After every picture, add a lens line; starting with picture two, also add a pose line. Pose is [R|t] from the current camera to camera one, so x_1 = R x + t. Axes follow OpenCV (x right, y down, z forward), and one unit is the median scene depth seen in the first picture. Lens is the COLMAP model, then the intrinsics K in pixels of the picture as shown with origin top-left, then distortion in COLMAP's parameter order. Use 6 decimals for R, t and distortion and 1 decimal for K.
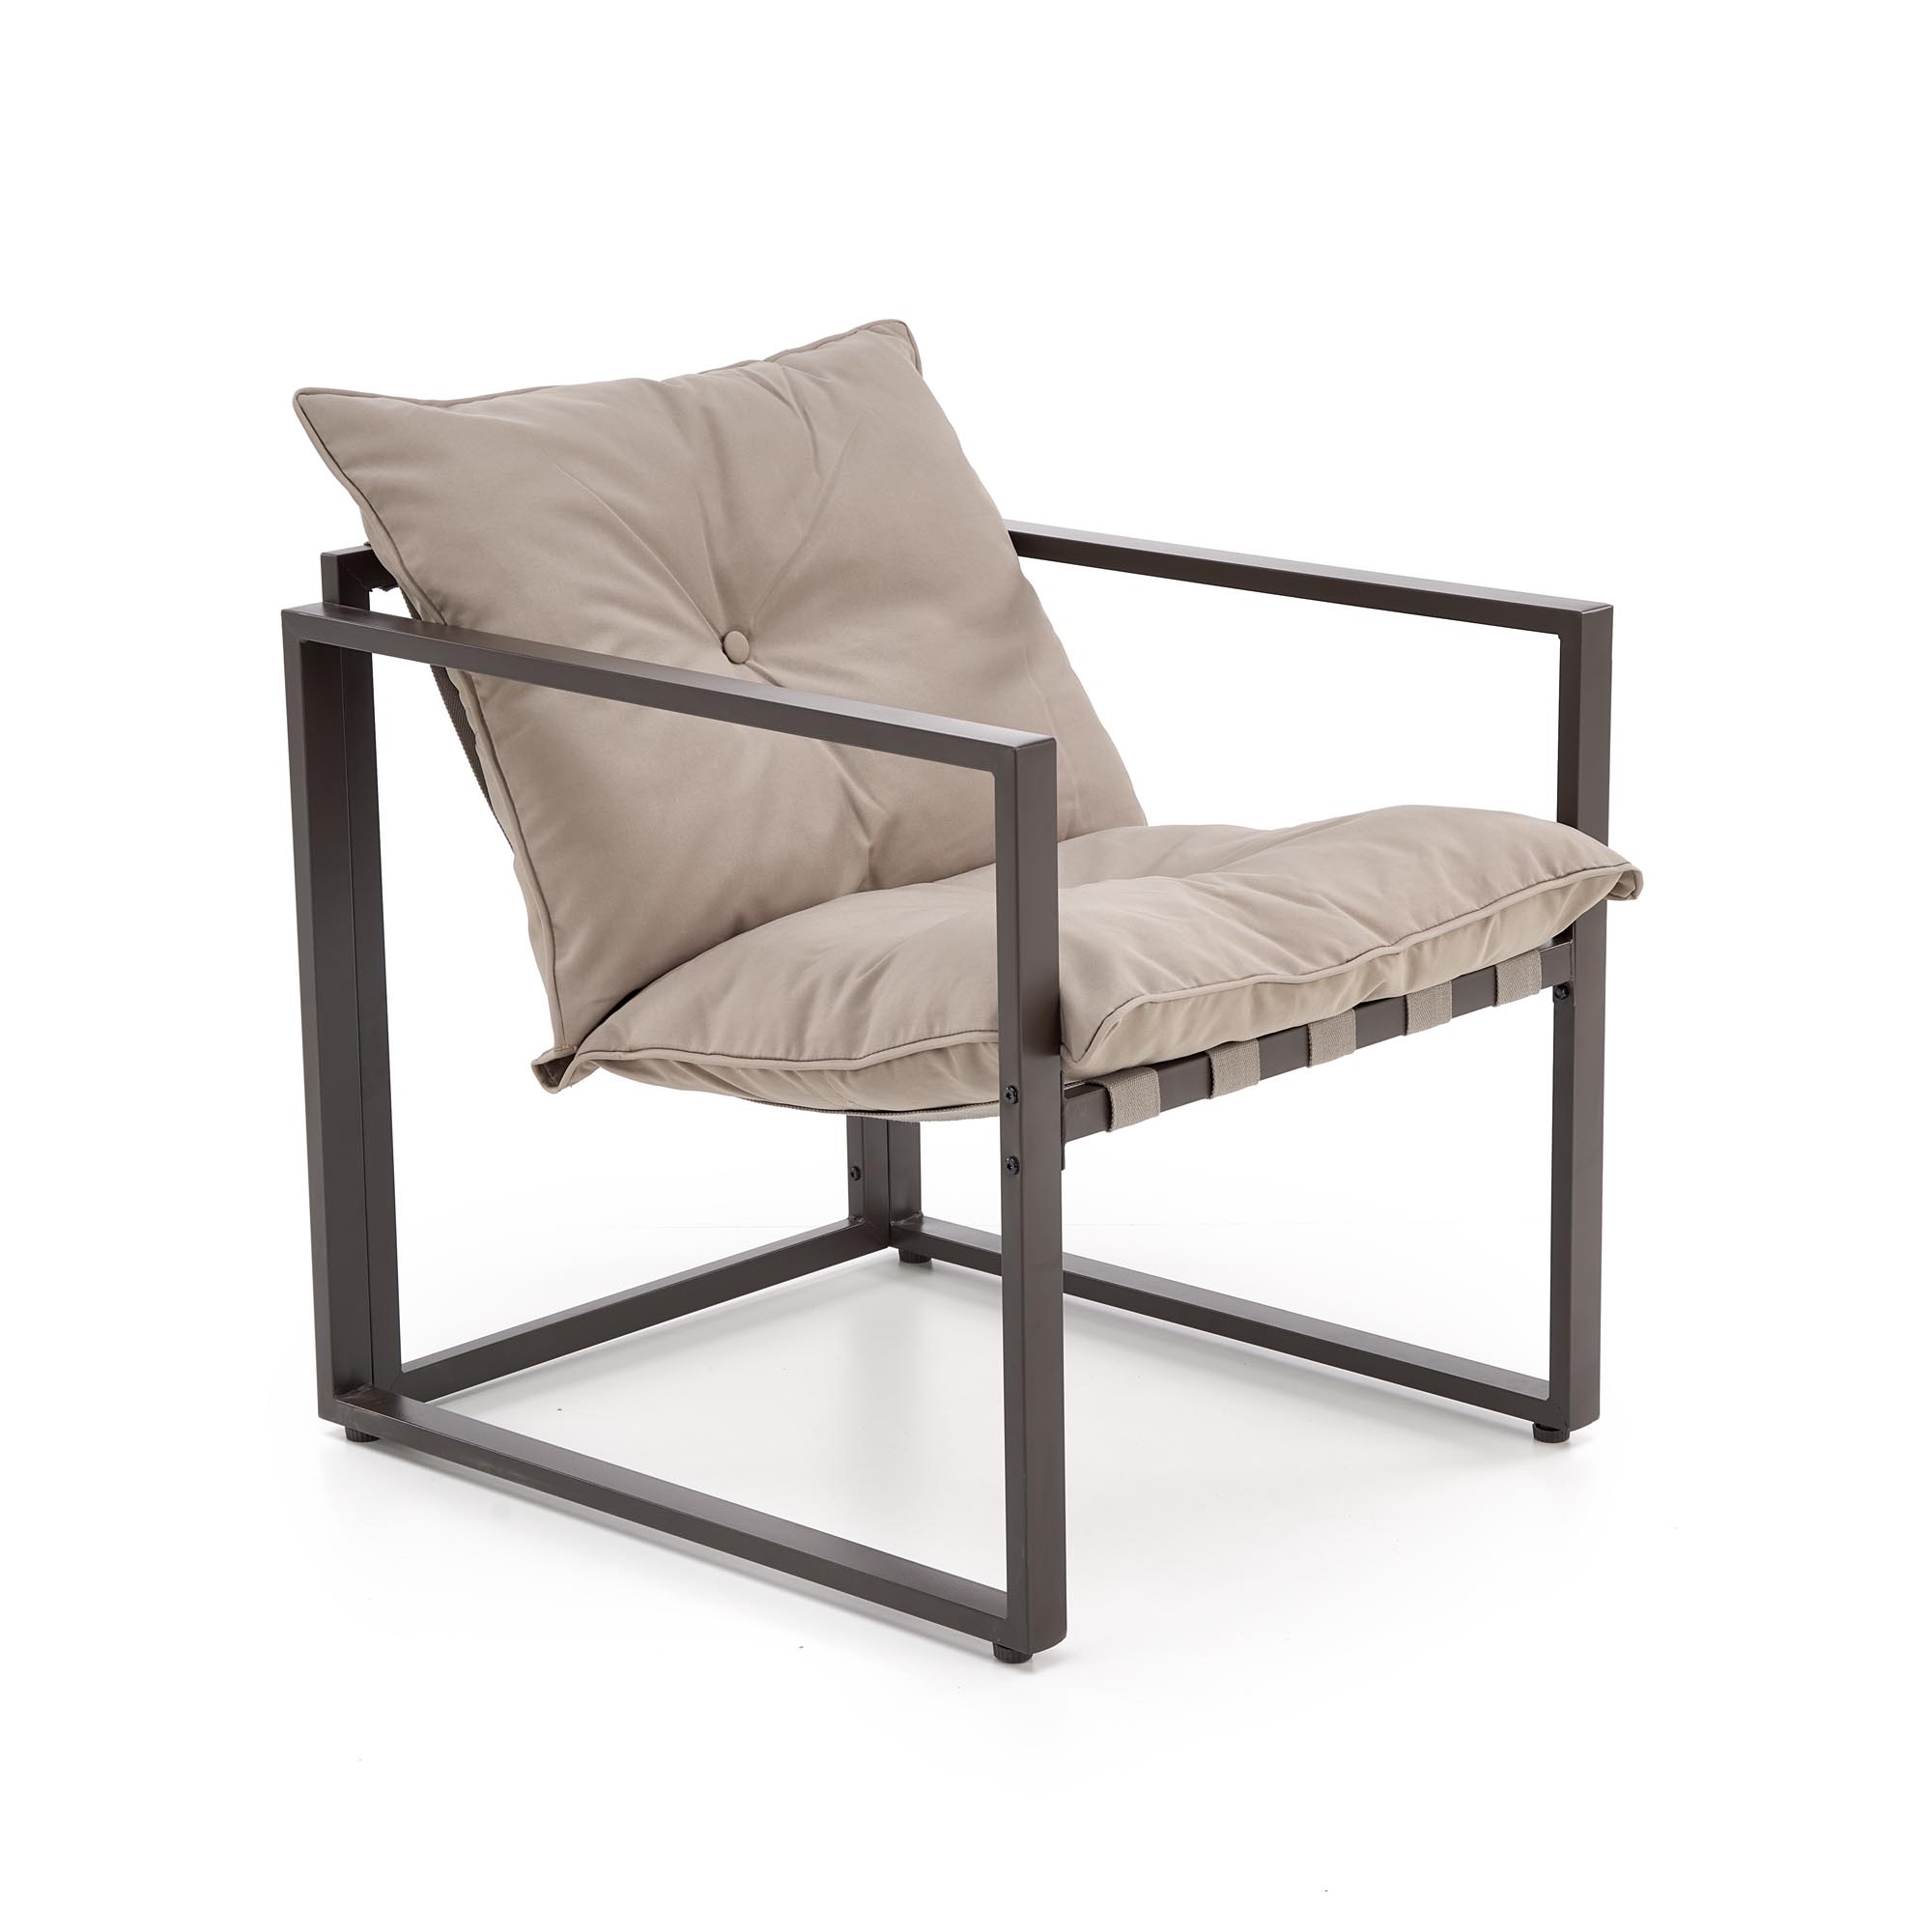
lens RADIAL K [[5416.7, 0, 957.0], [0, 5416.7, 981.0], [0, 0, 1]] dist [0.194858, 0.000000]
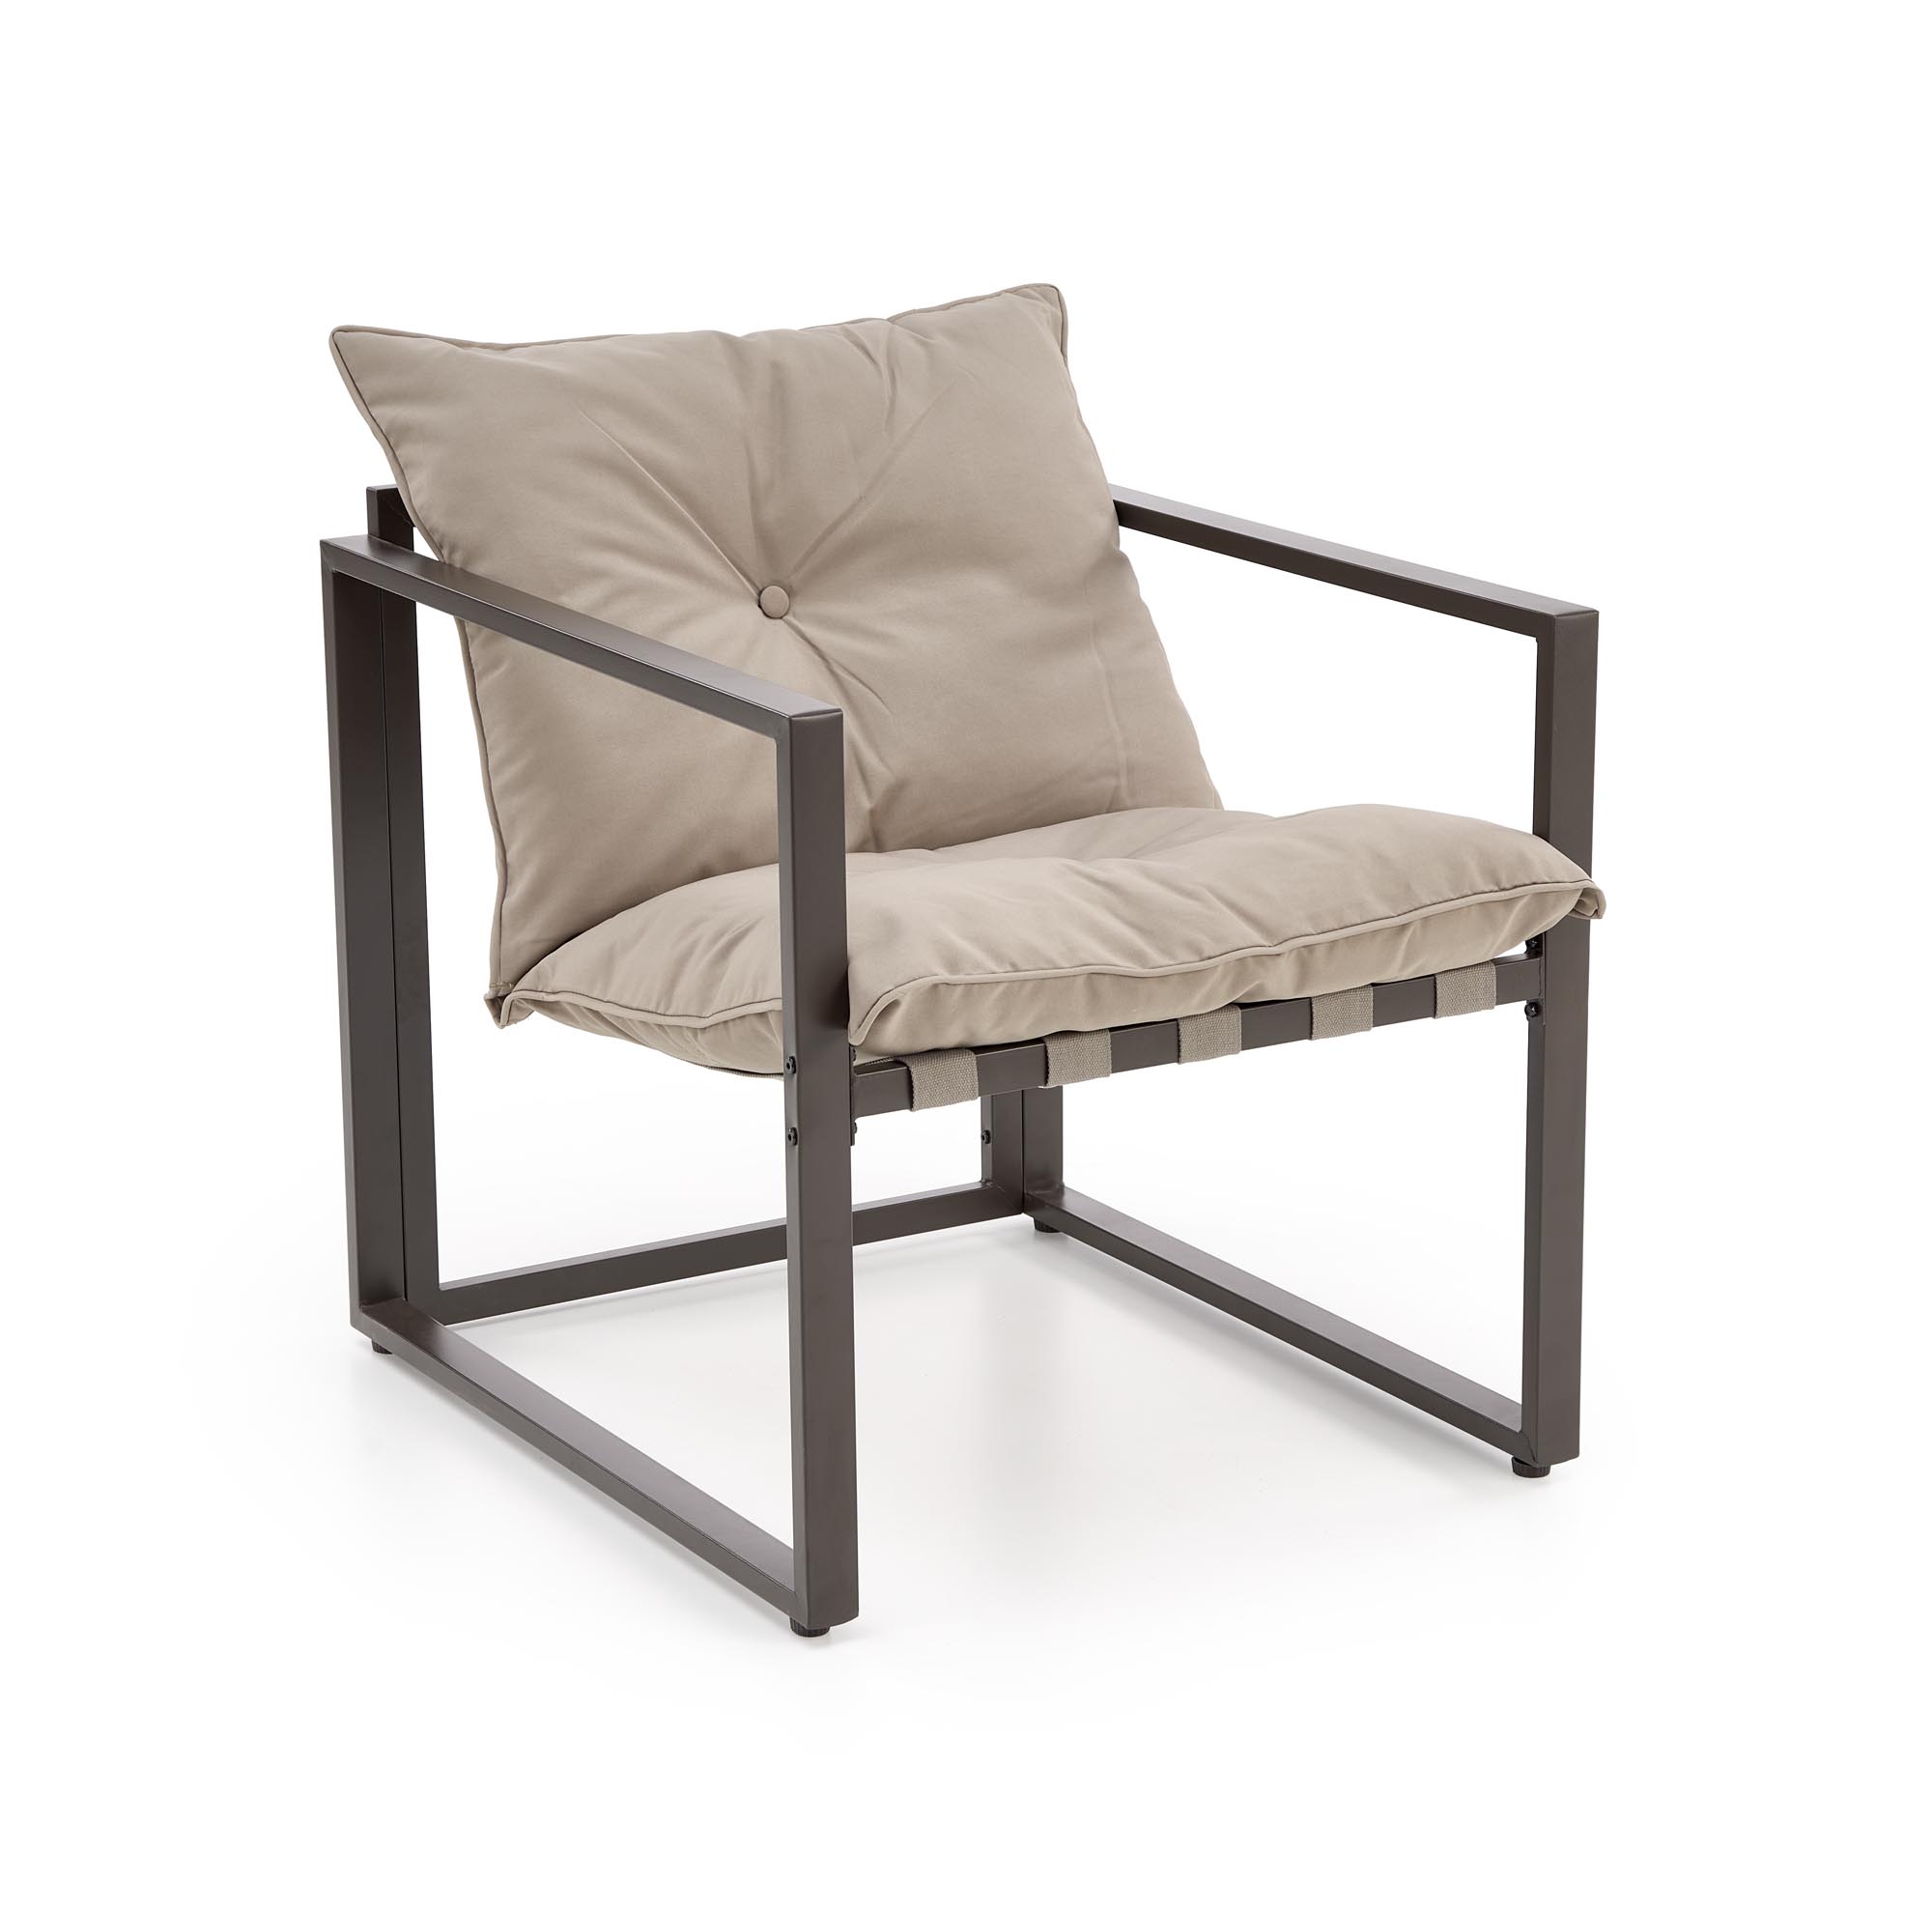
lens RADIAL K [[5353.7, 0, 977.6], [0, 5353.7, 945.2], [0, 0, 1]] dist [0.156842, 0.000000]
pose [[0.950645, 0.076595, -0.300679, 0.305817], [-0.075103, 0.997039, 0.016535, -0.017841], [0.301055, 0.006863, 0.953582, 0.066930]]
